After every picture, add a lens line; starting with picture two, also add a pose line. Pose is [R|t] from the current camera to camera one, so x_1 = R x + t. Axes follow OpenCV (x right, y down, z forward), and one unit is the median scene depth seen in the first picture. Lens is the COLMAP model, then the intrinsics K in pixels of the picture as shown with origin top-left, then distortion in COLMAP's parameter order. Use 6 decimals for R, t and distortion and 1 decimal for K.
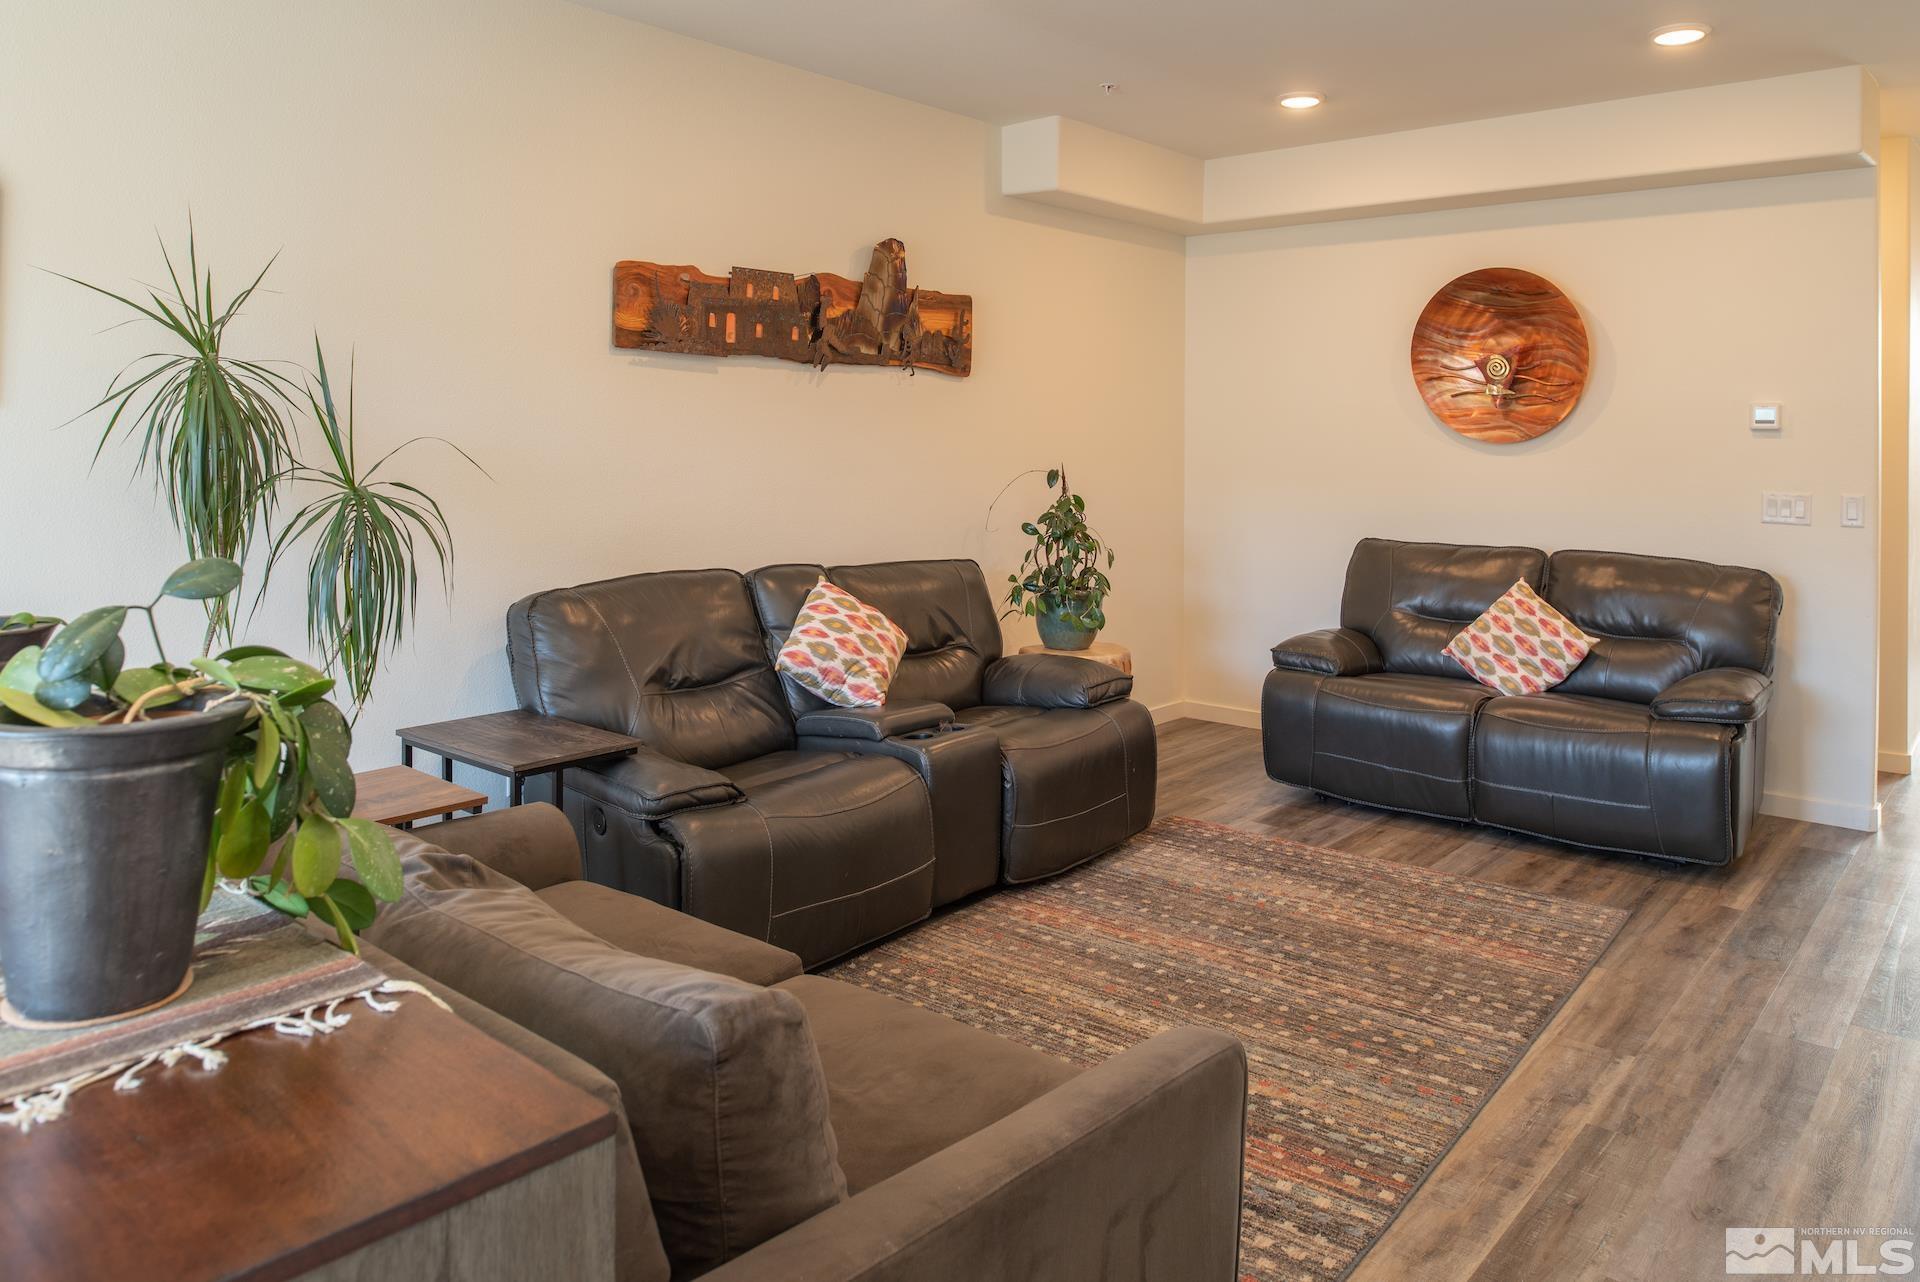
lens RADIAL K [[1319.7, 0, 975.4], [0, 1319.7, 413.6], [0, 0, 1]] dist [-0.008518, -0.011609]
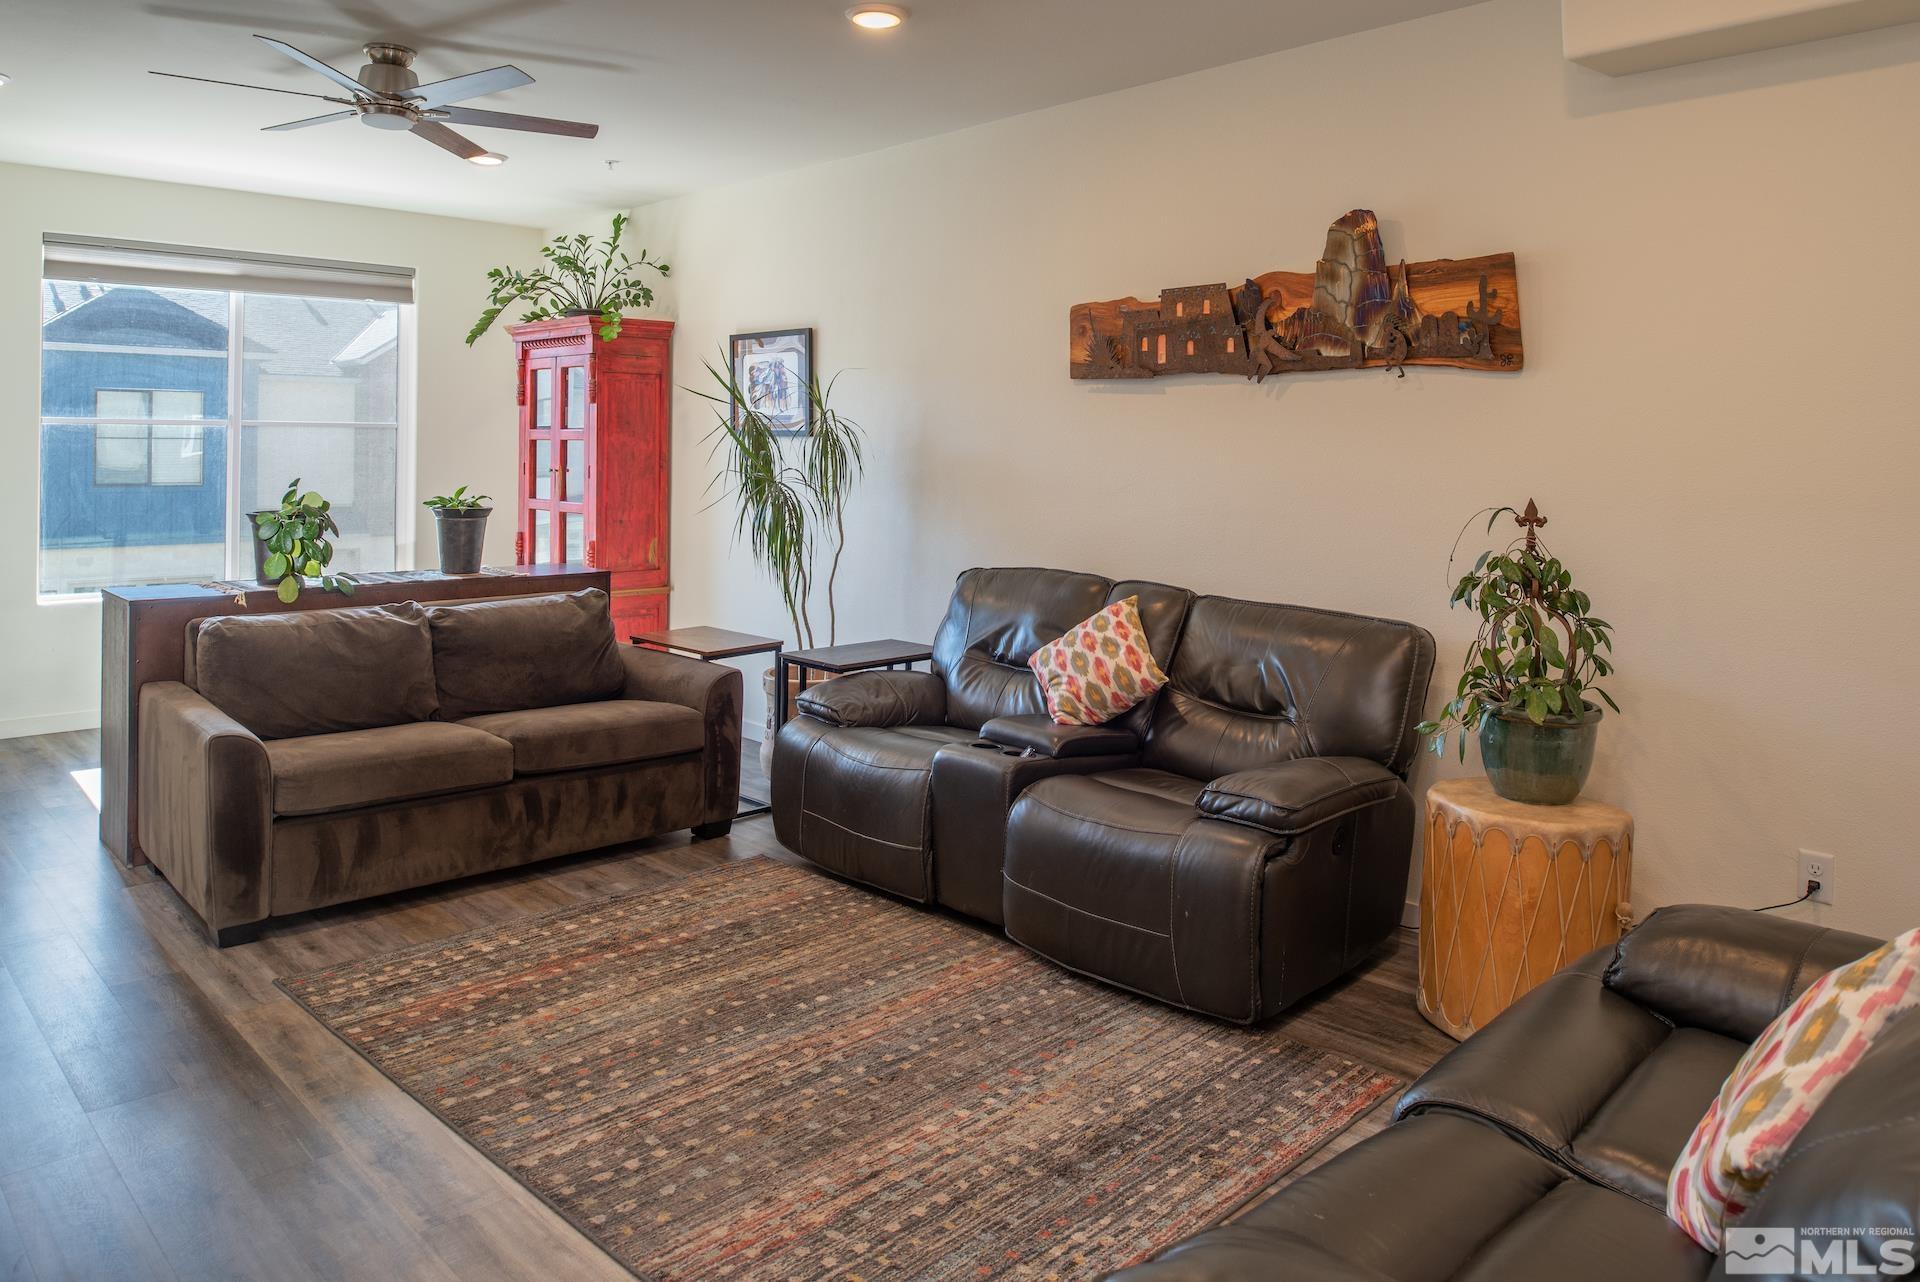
lens RADIAL K [[1319.7, 0, 975.4], [0, 1319.7, 413.6], [0, 0, 1]] dist [-0.008518, -0.011609]
pose [[-0.095856, -0.035562, -0.994760, 0.781471], [0.006259, 0.999320, -0.036328, 0.020147], [0.995376, -0.009708, -0.095568, 0.869791]]
